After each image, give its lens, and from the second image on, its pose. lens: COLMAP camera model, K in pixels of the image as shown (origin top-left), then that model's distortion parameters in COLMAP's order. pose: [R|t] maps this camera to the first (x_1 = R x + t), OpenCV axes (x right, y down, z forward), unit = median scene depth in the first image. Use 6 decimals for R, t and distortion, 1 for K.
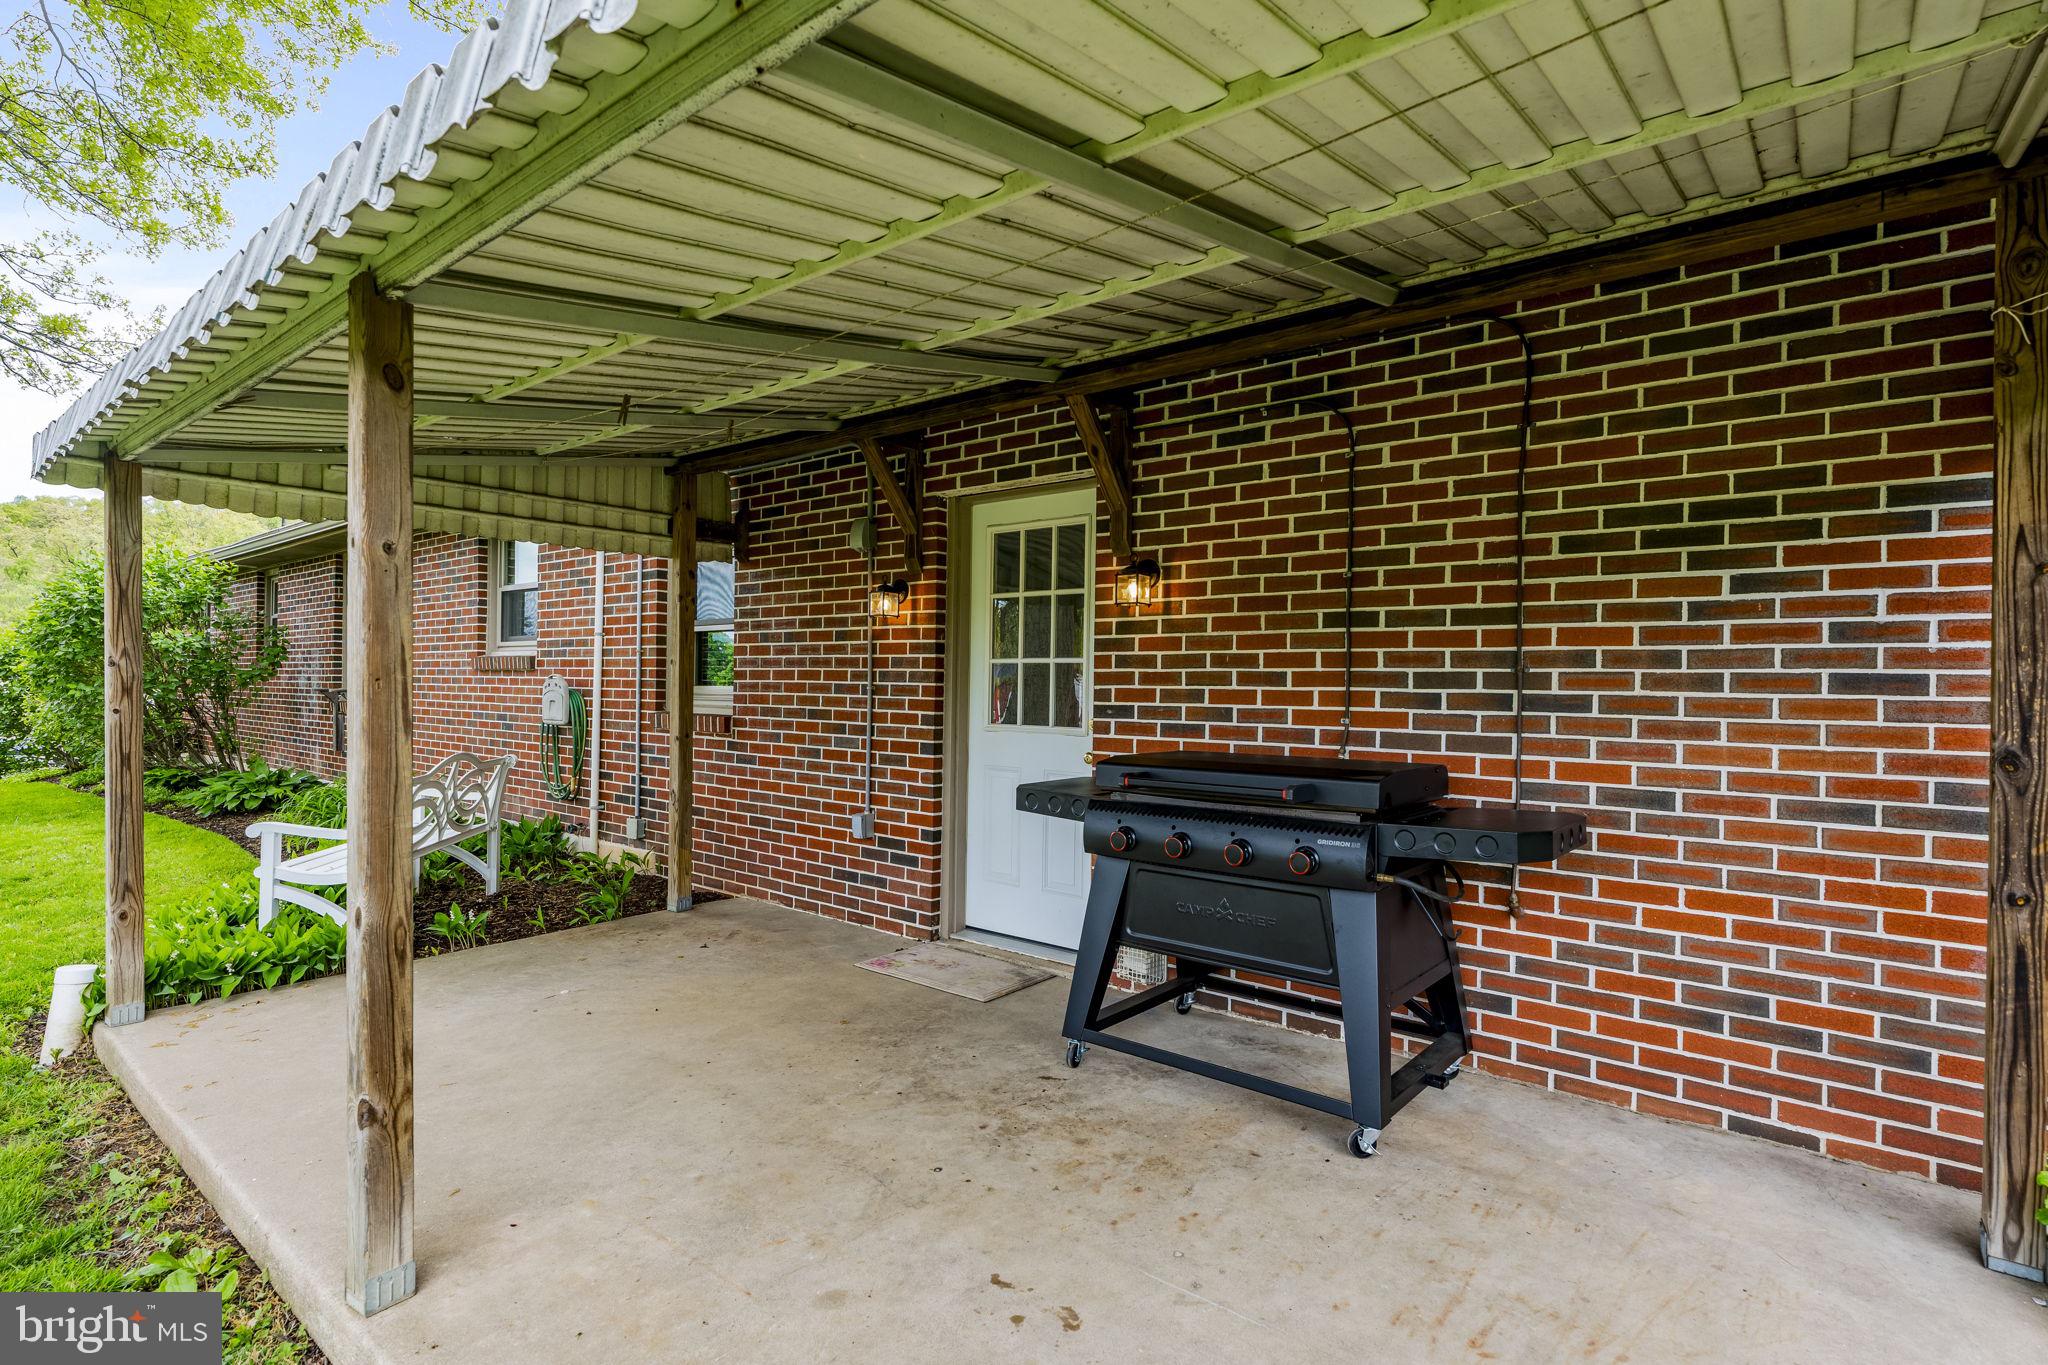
lens RADIAL K [[911.3, 0, 1027.9], [0, 911.3, 672.2], [0, 0, 1]] dist [-0.009704, 0.000773]
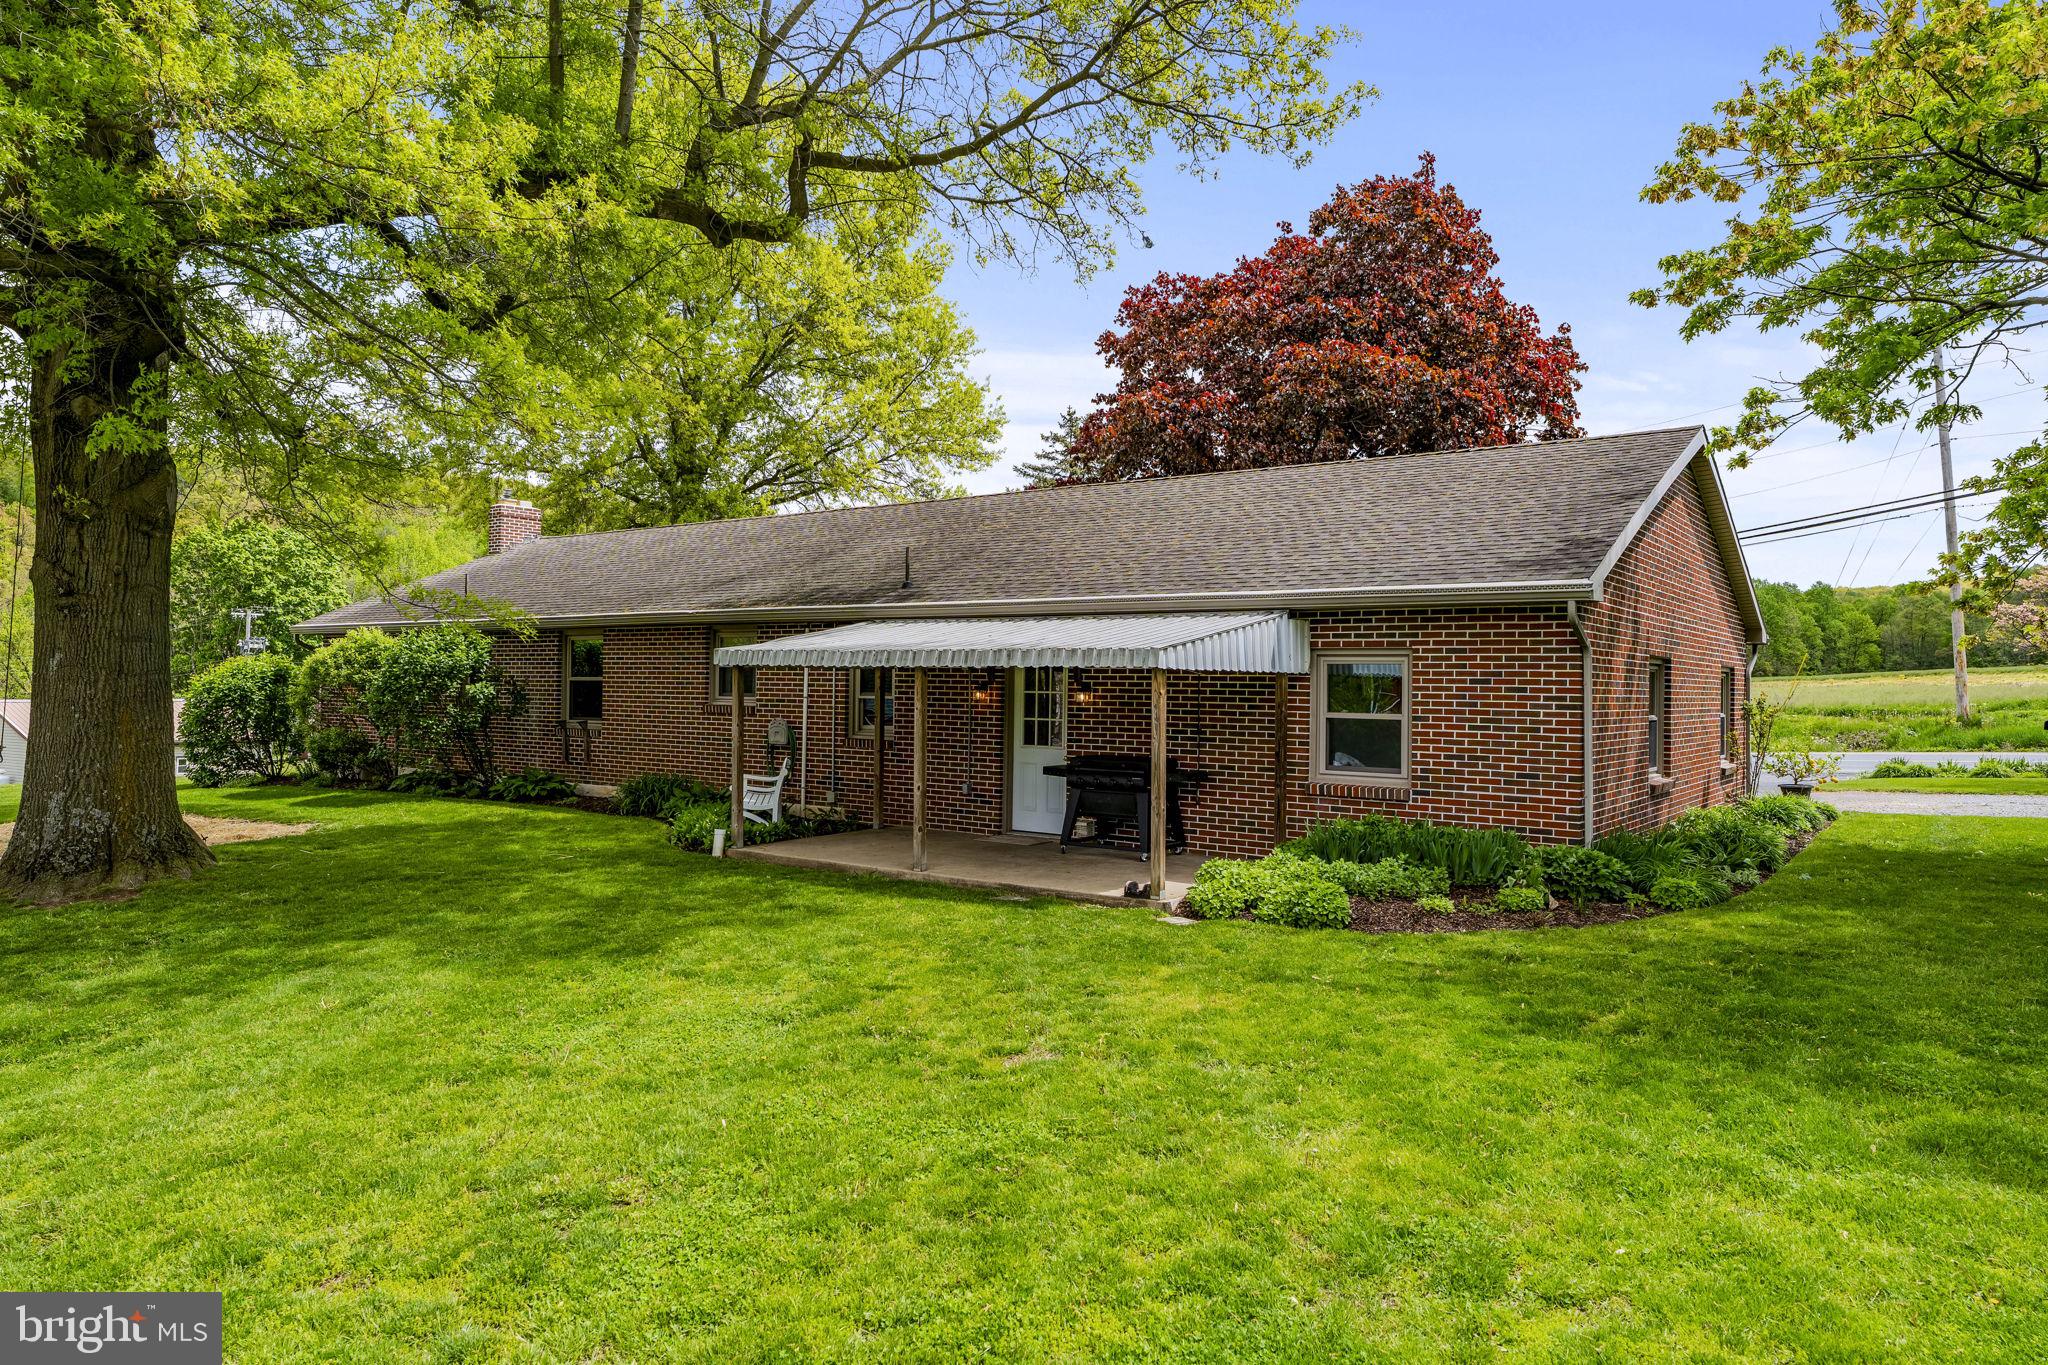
lens RADIAL K [[911.3, 0, 1027.9], [0, 911.3, 672.2], [0, 0, 1]] dist [-0.009704, 0.000773]
pose [[0.998939, 0.002054, 0.046018, -0.144985], [-0.001291, 0.999861, -0.016605, -0.098366], [-0.046046, 0.016528, 0.998803, -1.451756]]
